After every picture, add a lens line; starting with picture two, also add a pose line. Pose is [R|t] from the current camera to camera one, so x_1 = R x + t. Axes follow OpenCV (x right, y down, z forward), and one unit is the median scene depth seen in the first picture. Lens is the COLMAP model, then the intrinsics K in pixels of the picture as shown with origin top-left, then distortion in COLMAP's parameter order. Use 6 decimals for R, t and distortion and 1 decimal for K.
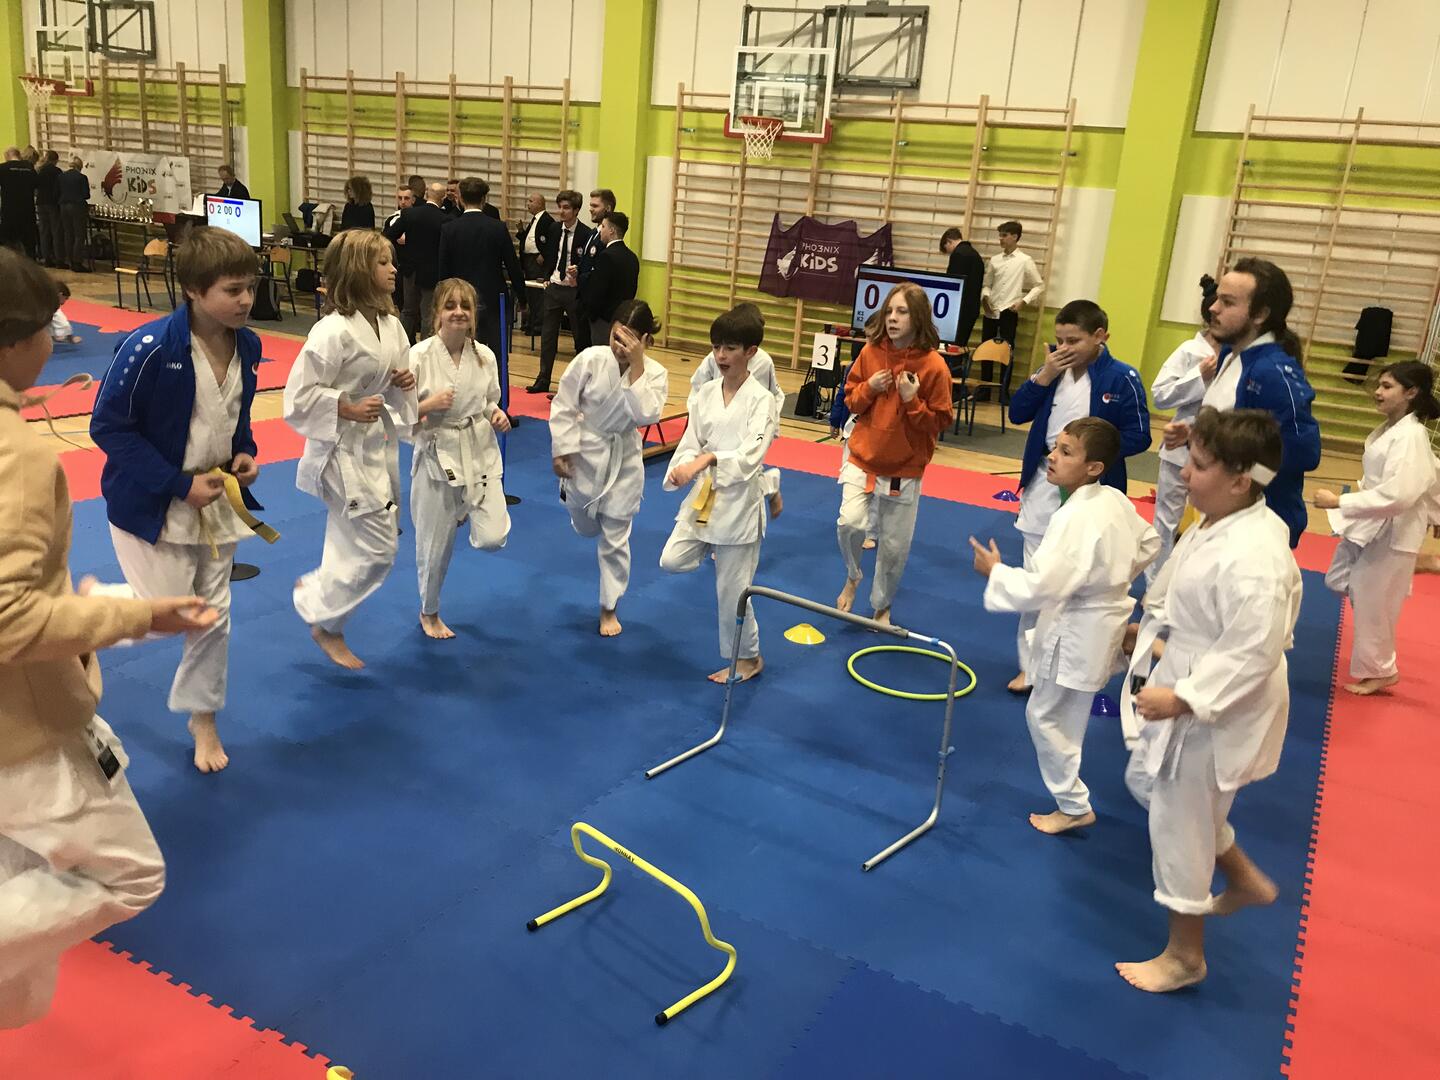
lens RADIAL K [[1221.9, 0, 715.8], [0, 1221.9, 538.2], [0, 0, 1]] dist [0.017385, 0.006993]
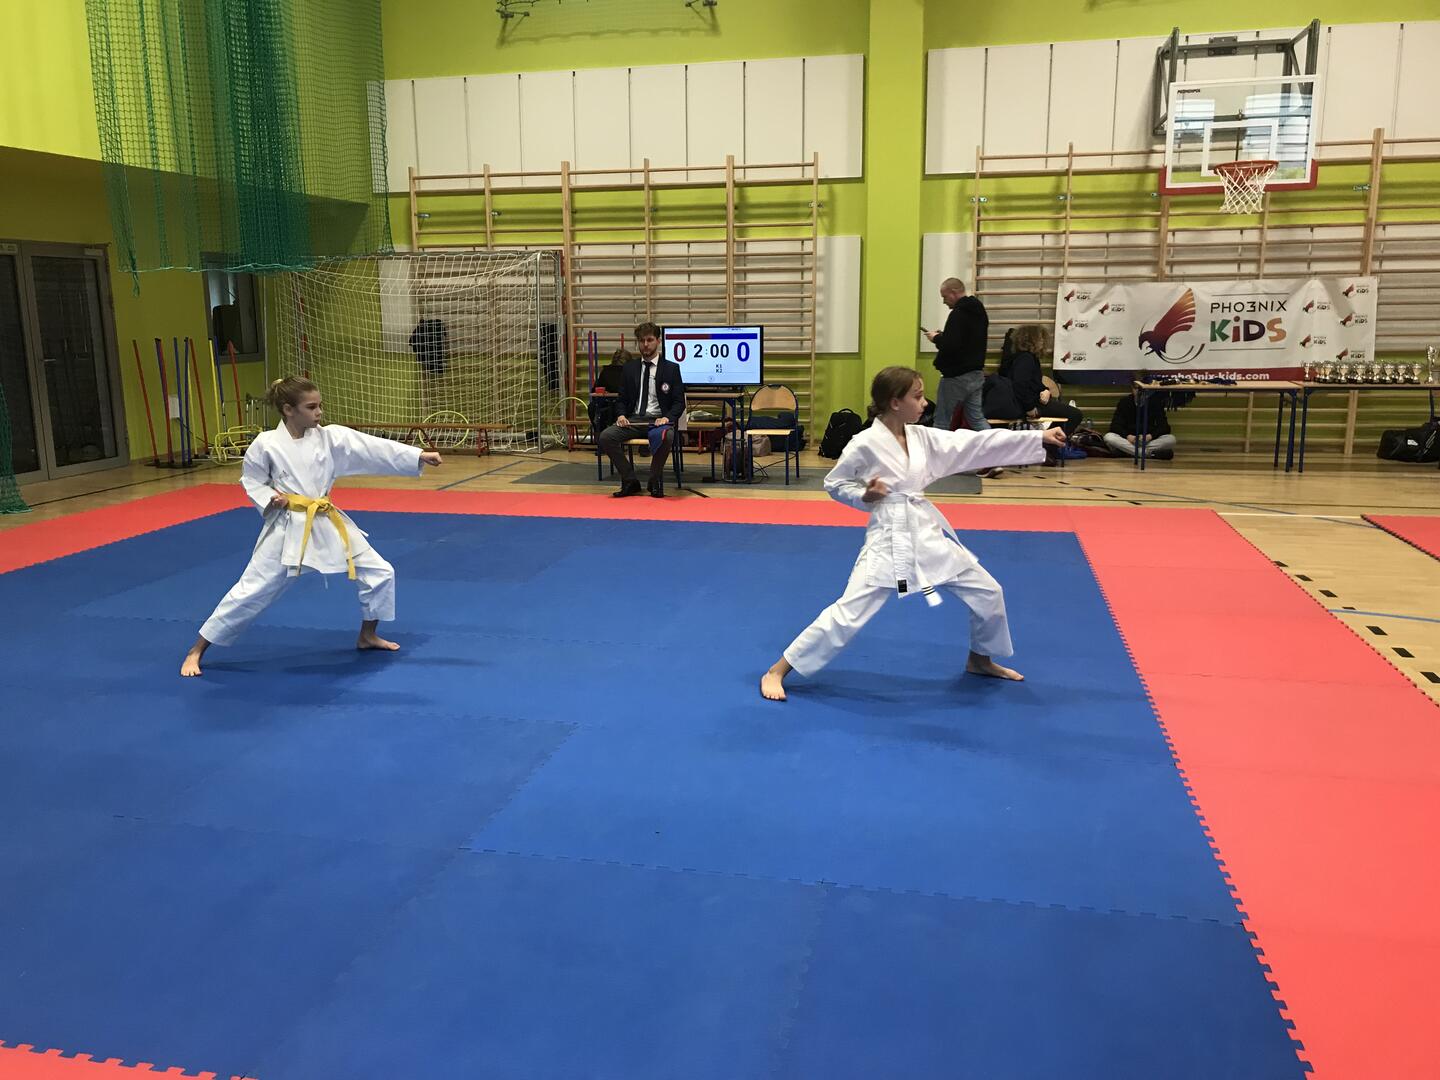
lens RADIAL K [[1177.6, 0, 713.4], [0, 1177.6, 545.4], [0, 0, 1]] dist [0.028325, -0.006029]
pose [[0.938541, -0.170602, 0.300060, -0.158128], [0.181327, 0.983390, -0.008046, -0.038073], [-0.293703, 0.061961, 0.953886, 0.086622]]
